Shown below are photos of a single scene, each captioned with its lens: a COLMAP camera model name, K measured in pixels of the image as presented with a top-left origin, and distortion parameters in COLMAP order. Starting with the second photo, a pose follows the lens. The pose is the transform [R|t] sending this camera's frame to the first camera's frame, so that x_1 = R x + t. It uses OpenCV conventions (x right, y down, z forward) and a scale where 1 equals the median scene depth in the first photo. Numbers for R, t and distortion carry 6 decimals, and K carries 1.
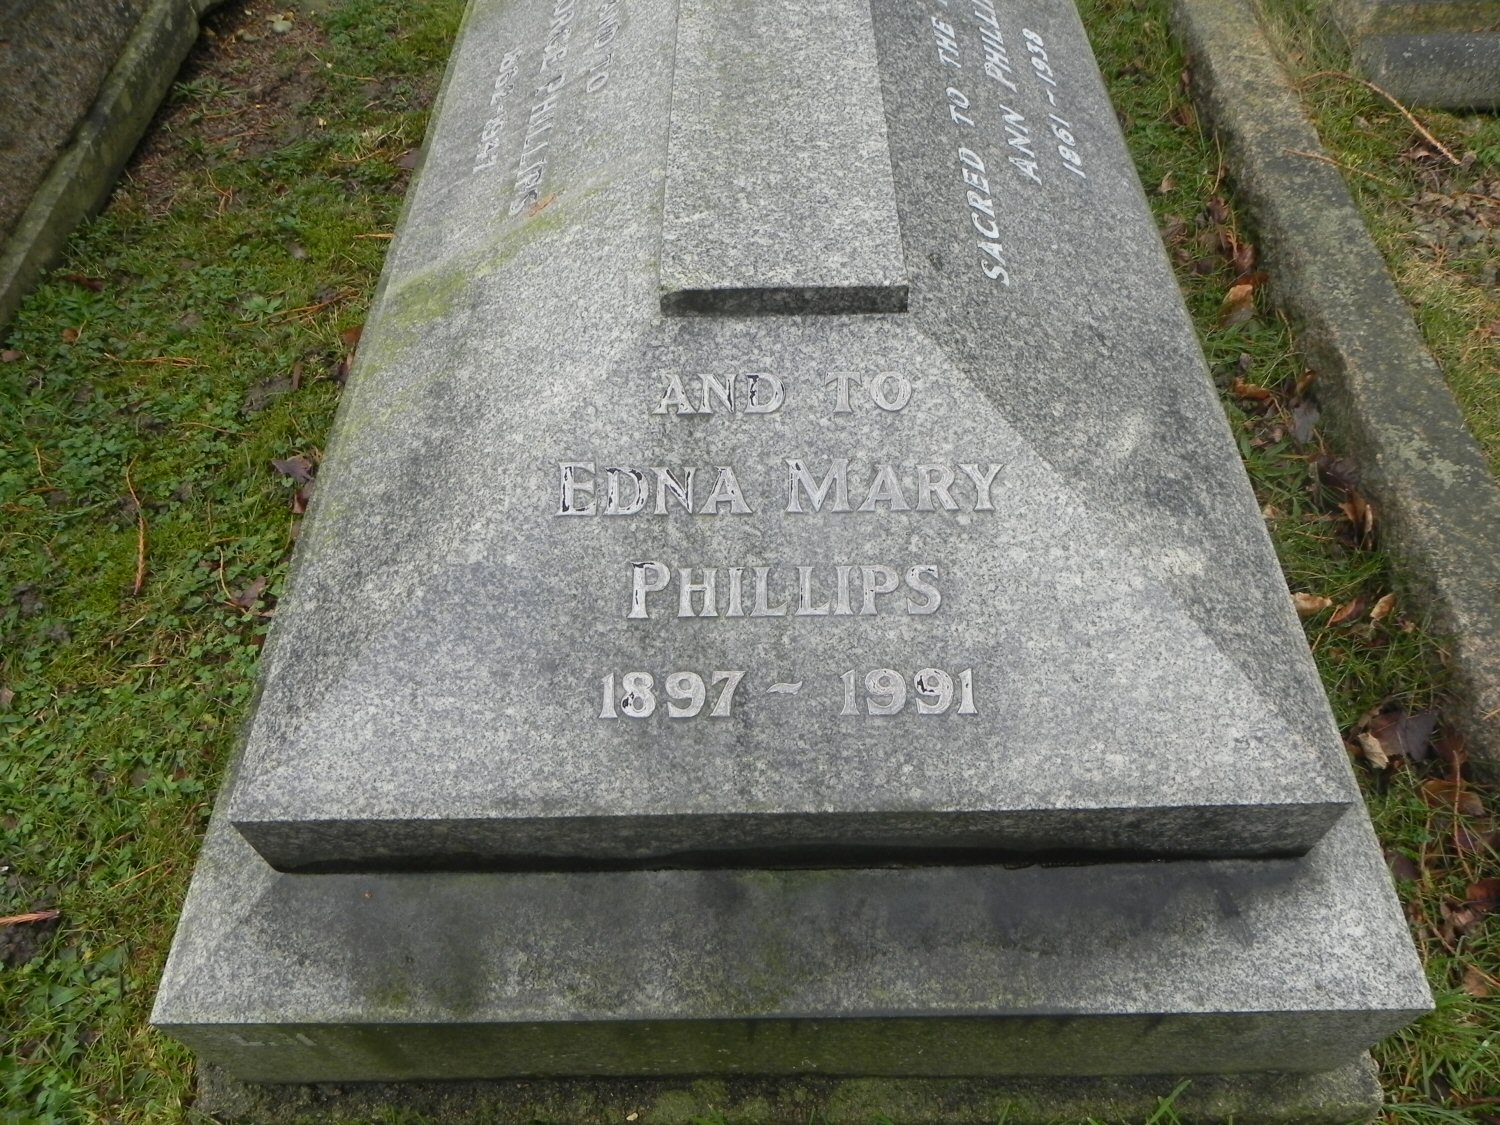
lens RADIAL K [[1137.3, 0, 776.8], [0, 1137.3, 568.4], [0, 0, 1]] dist [-0.040356, 0.033360]
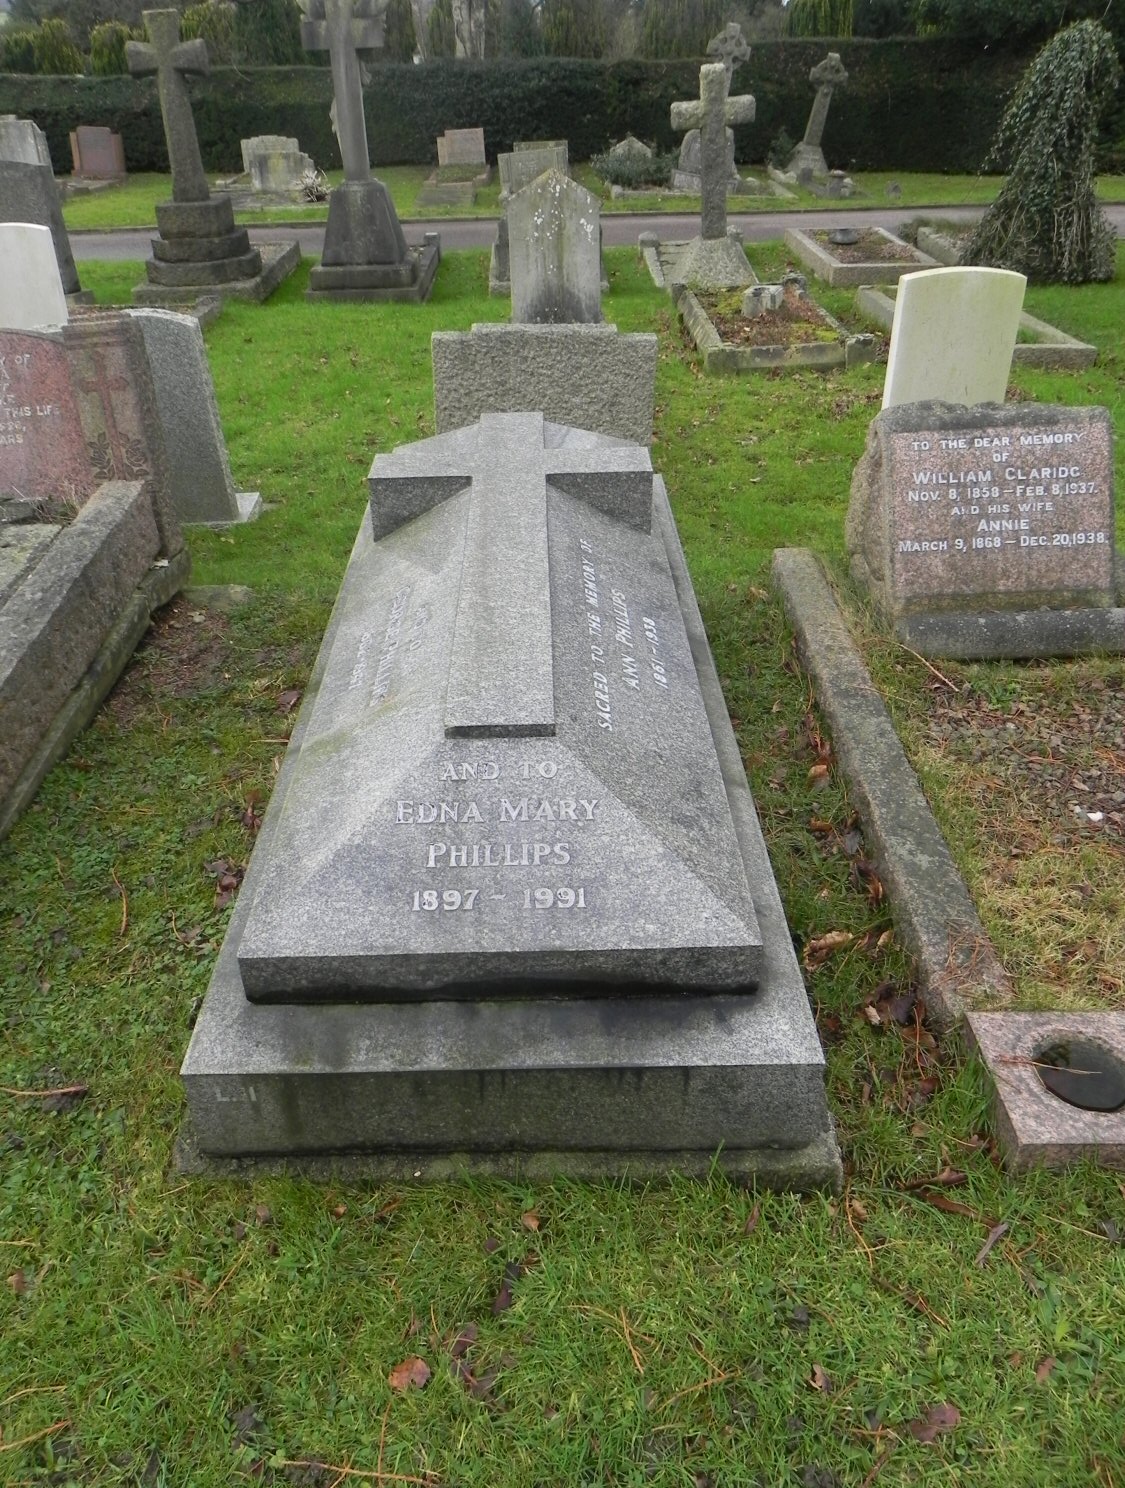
lens RADIAL K [[1125.4, 0, 539.7], [0, 1125.4, 723.7], [0, 0, 1]] dist [-0.023482, 0.014282]
pose [[0.999843, -0.009046, -0.015206, 0.073456], [0.003276, 0.939204, -0.343344, 0.317327], [0.017387, 0.343240, 0.939087, -0.674401]]
